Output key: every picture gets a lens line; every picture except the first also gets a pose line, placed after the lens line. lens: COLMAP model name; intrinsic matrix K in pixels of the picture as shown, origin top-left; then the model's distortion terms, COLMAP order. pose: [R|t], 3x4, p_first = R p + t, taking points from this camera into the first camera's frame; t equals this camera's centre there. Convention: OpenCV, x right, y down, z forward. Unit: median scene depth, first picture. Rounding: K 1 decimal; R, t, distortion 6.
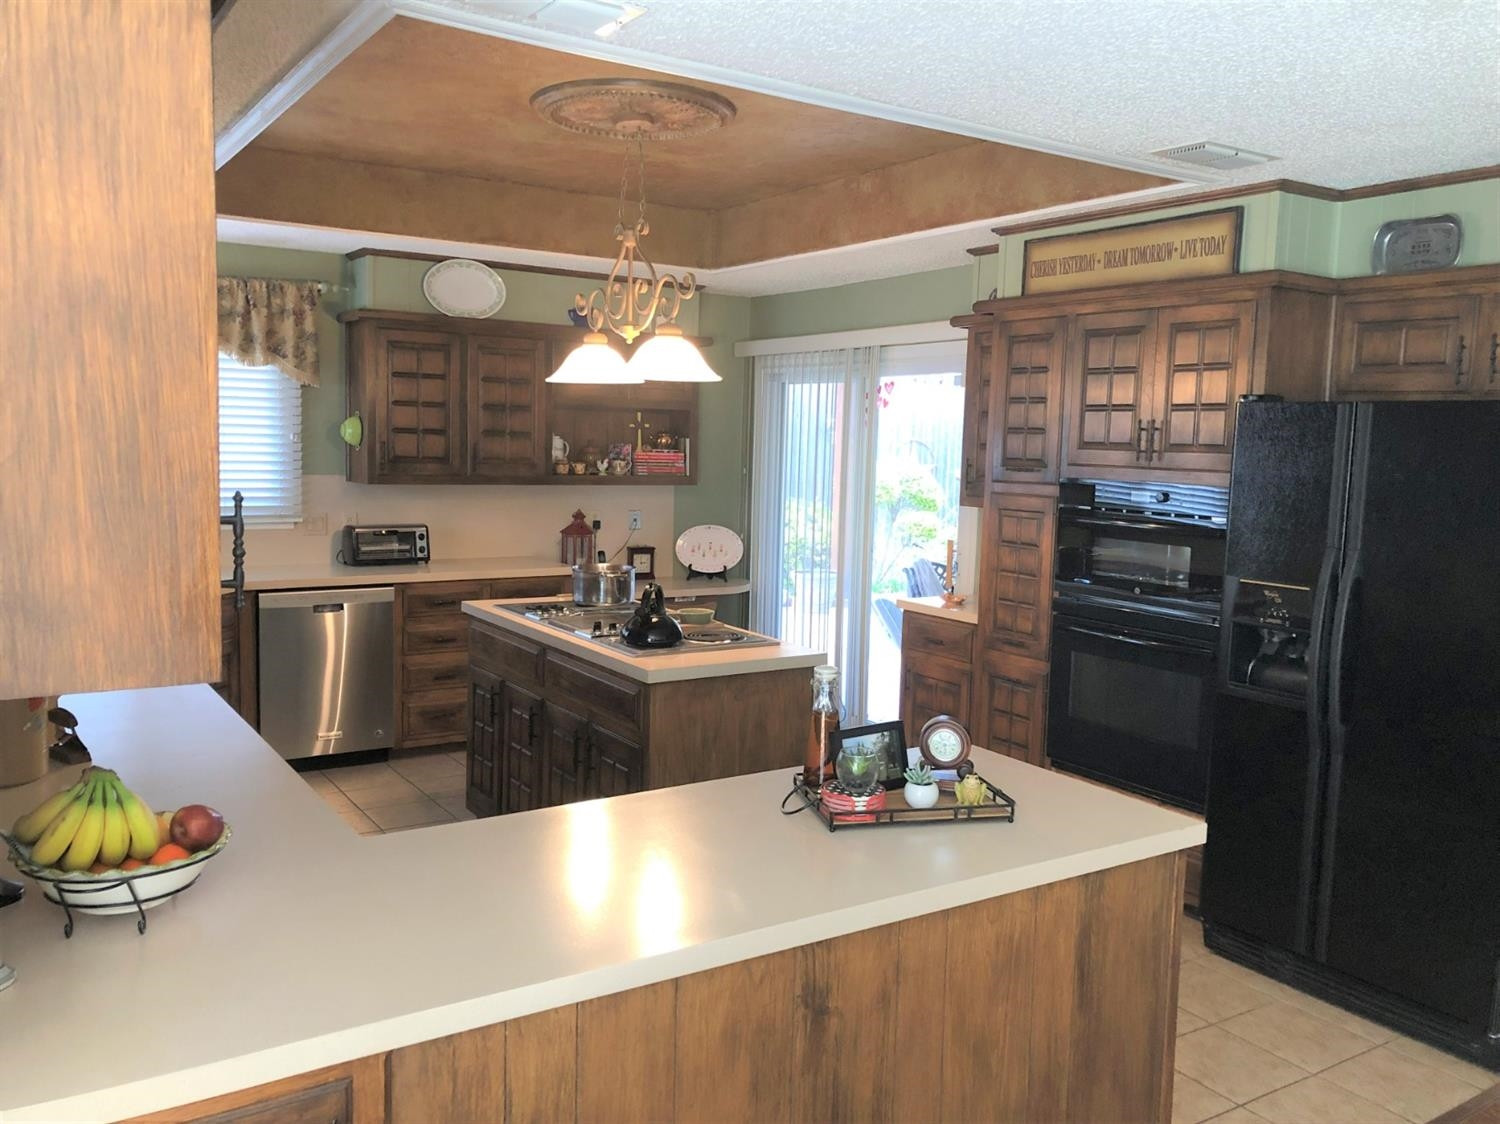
lens RADIAL K [[1215.4, 0, 750.0], [0, 1215.4, 562.0], [0, 0, 1]] dist [0.042212, -0.005146]
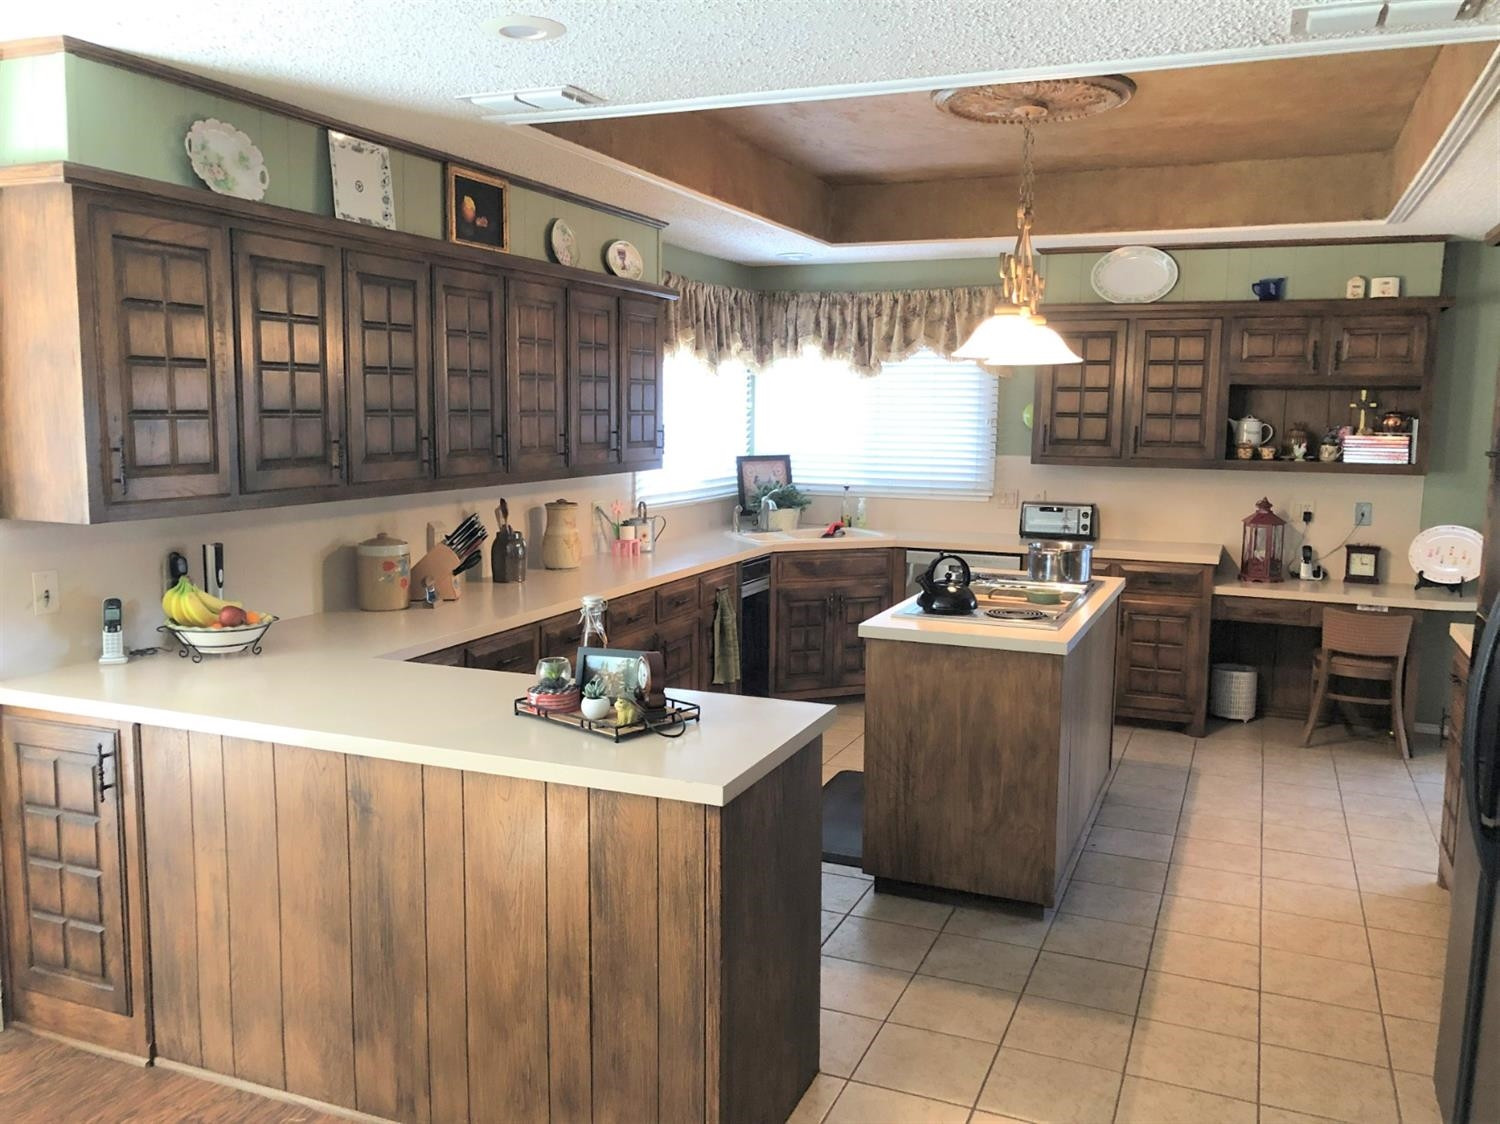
lens RADIAL K [[1230.6, 0, 757.0], [0, 1230.6, 549.4], [0, 0, 1]] dist [0.006632, -0.011687]
pose [[0.561782, 0.076223, -0.823766, 0.459935], [-0.082881, 0.995922, 0.035630, -0.006042], [0.823123, 0.048258, 0.565809, 0.173573]]
